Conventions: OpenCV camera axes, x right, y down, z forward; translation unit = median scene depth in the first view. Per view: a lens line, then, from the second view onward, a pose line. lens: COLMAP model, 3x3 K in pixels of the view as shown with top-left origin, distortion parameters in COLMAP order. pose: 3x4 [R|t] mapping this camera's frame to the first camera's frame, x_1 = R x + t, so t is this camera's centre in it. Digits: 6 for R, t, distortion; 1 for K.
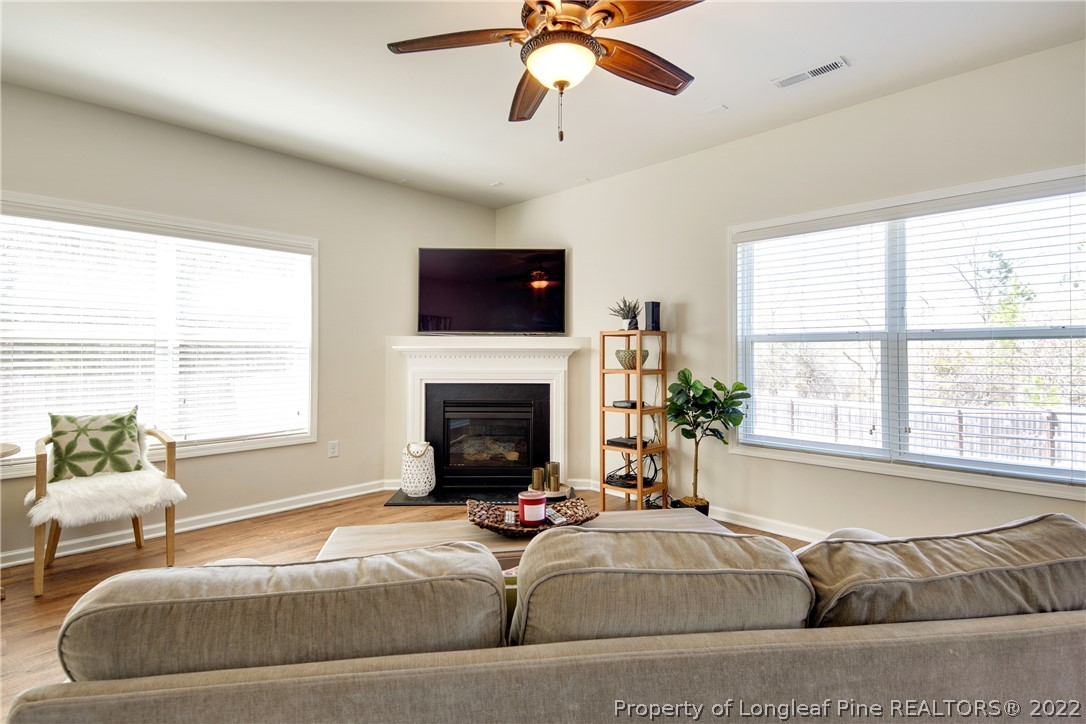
lens RADIAL K [[522.7, 0, 543.0], [0, 522.7, 362.0], [0, 0, 1]] dist [0.000787, -0.014691]
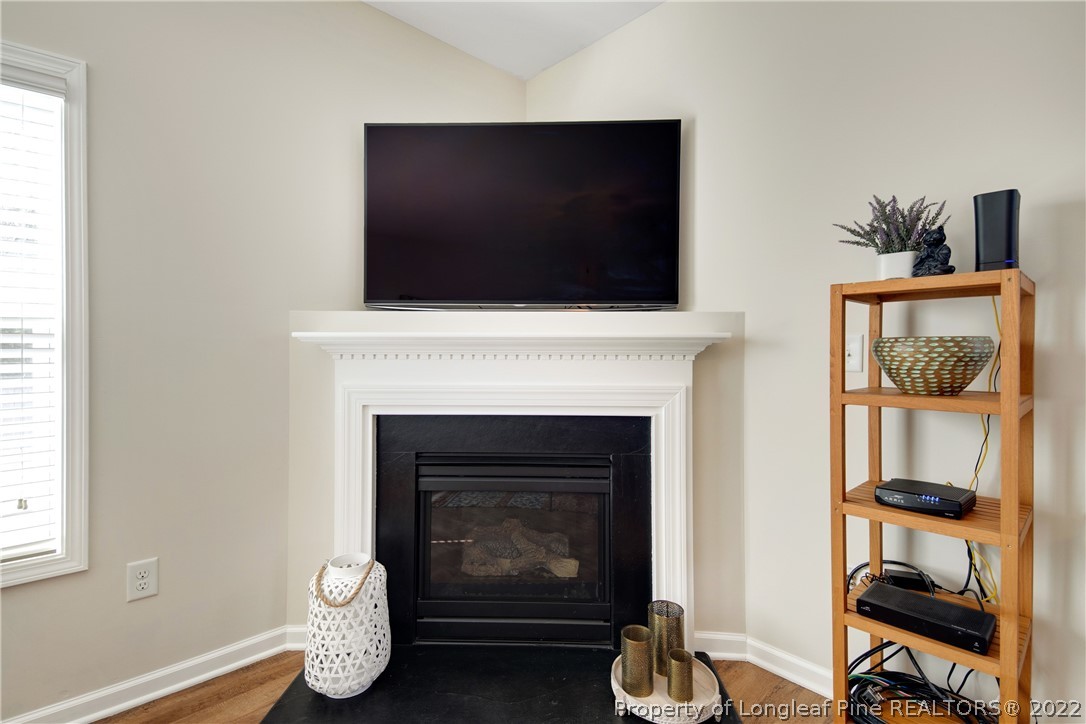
lens RADIAL K [[522.7, 0, 543.0], [0, 522.7, 362.0], [0, 0, 1]] dist [0.000787, -0.014691]
pose [[0.998592, -0.002231, -0.053000, -0.055675], [0.002374, 0.999994, 0.002648, -0.006044], [0.052994, -0.002770, 0.998591, 0.556959]]
